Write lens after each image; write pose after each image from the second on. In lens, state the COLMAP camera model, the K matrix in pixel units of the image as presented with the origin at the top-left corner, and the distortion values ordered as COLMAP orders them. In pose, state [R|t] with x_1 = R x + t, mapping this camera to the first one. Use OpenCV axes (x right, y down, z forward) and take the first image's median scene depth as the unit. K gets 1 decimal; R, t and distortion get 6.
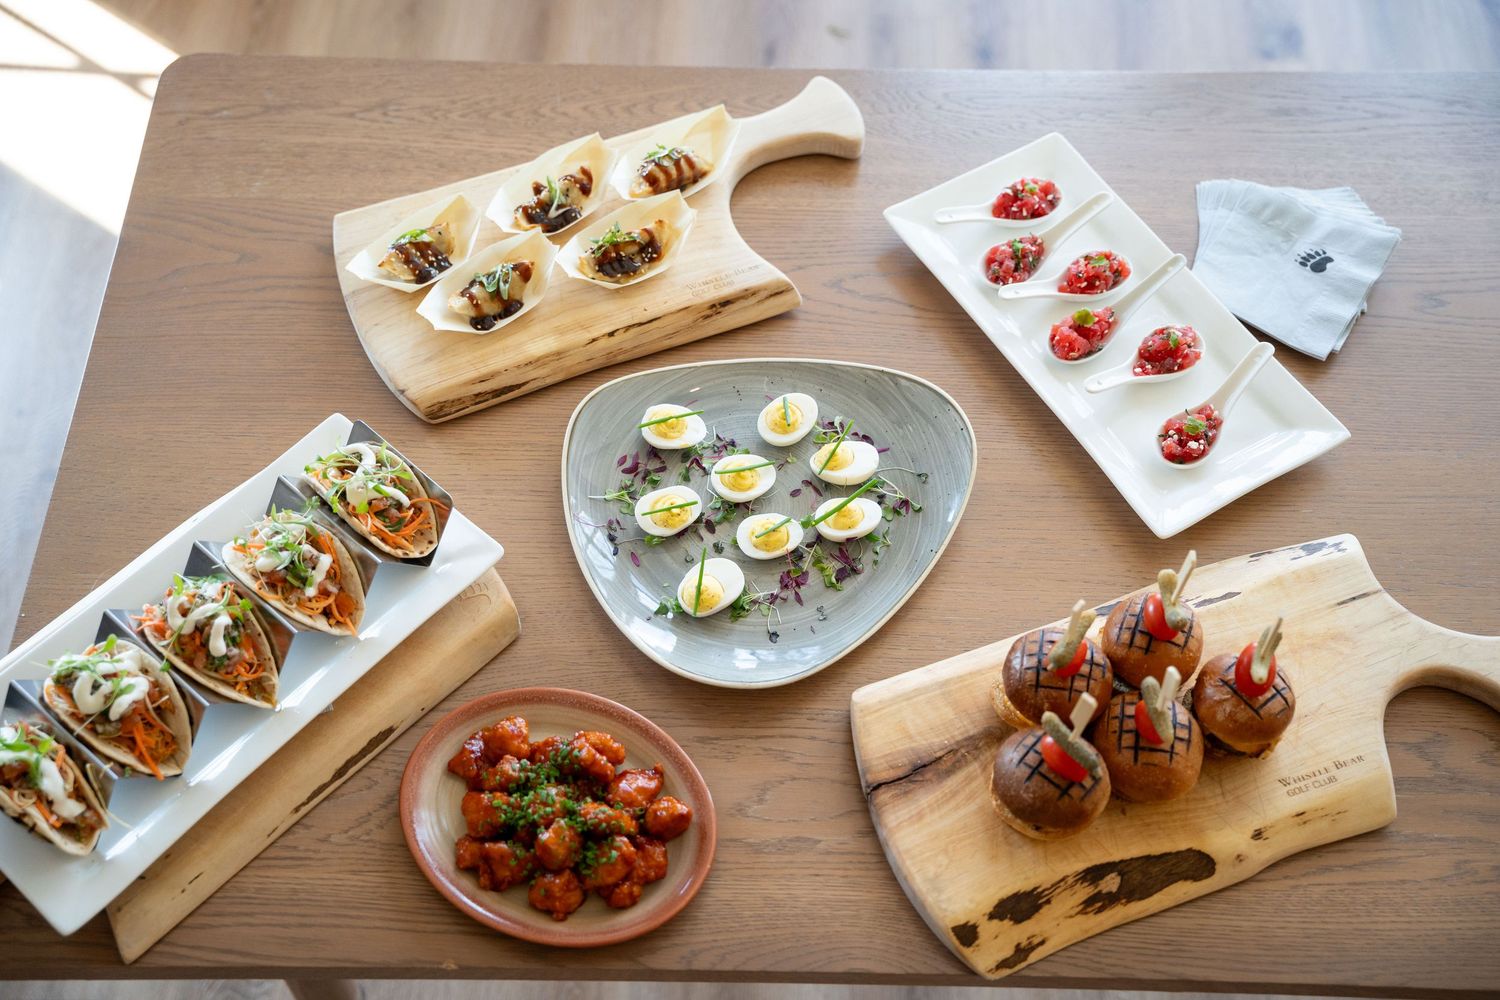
lens RADIAL K [[1813.6, 0, 749.9], [0, 1813.6, 500.2], [0, 0, 1]] dist [-0.006115, 0.000000]
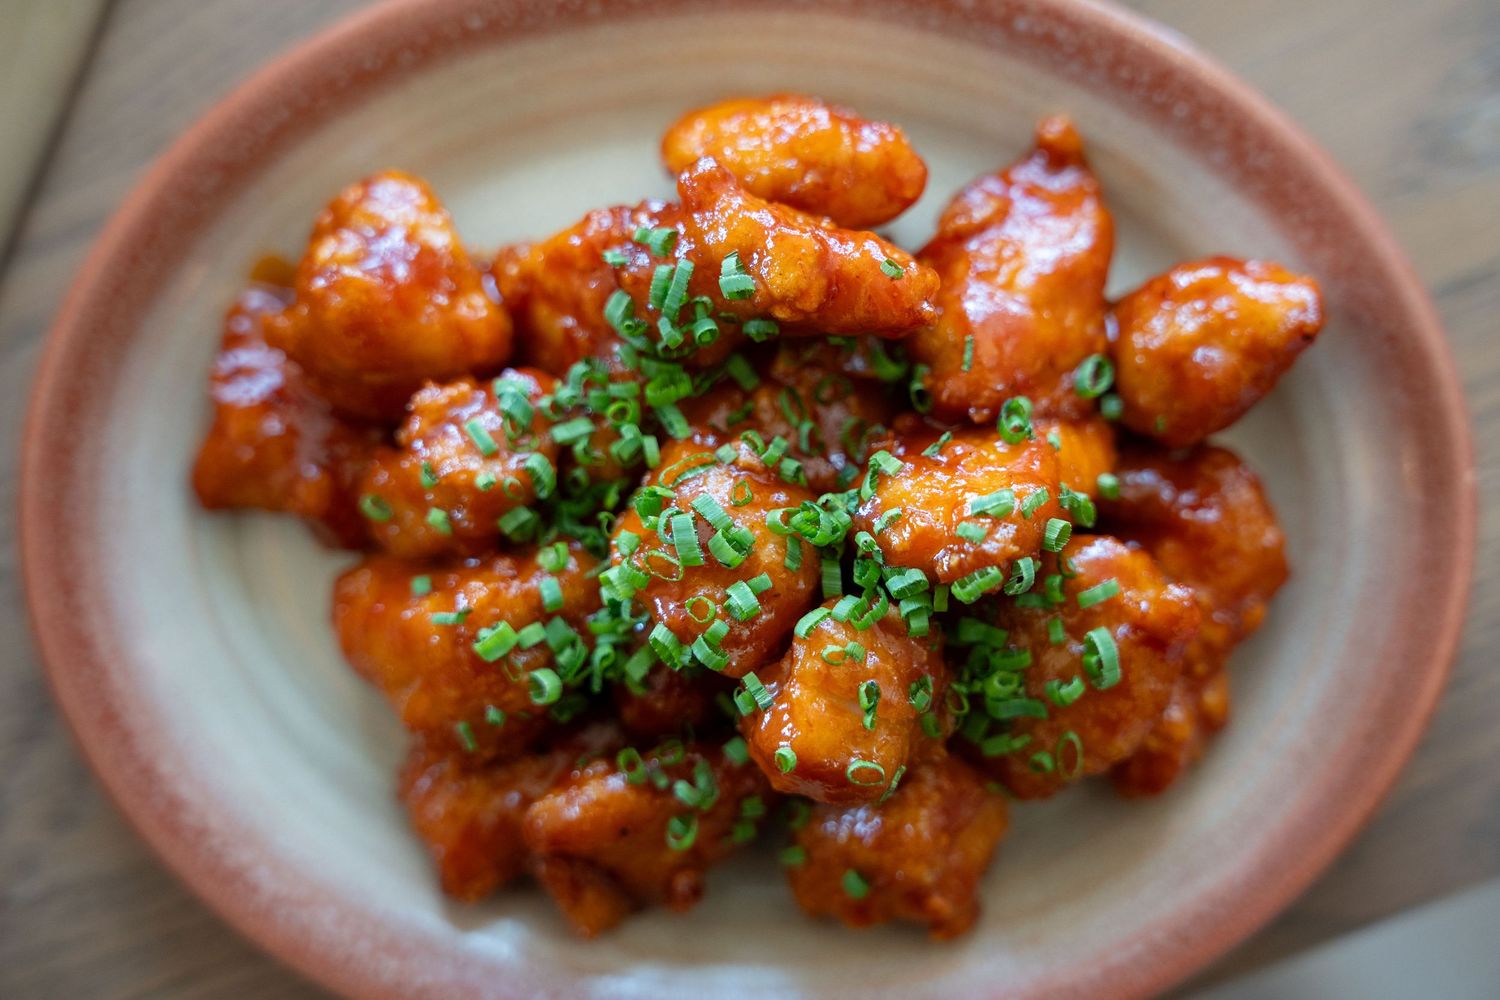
lens RADIAL K [[1877.8, 0, 752.7], [0, 1877.8, 499.2], [0, 0, 1]] dist [0.015159, 0.000000]
pose [[0.921676, -0.386362, -0.035184, -0.093619], [0.344942, 0.774591, 0.530117, 0.046139], [-0.177564, -0.500732, 0.847194, 0.785760]]
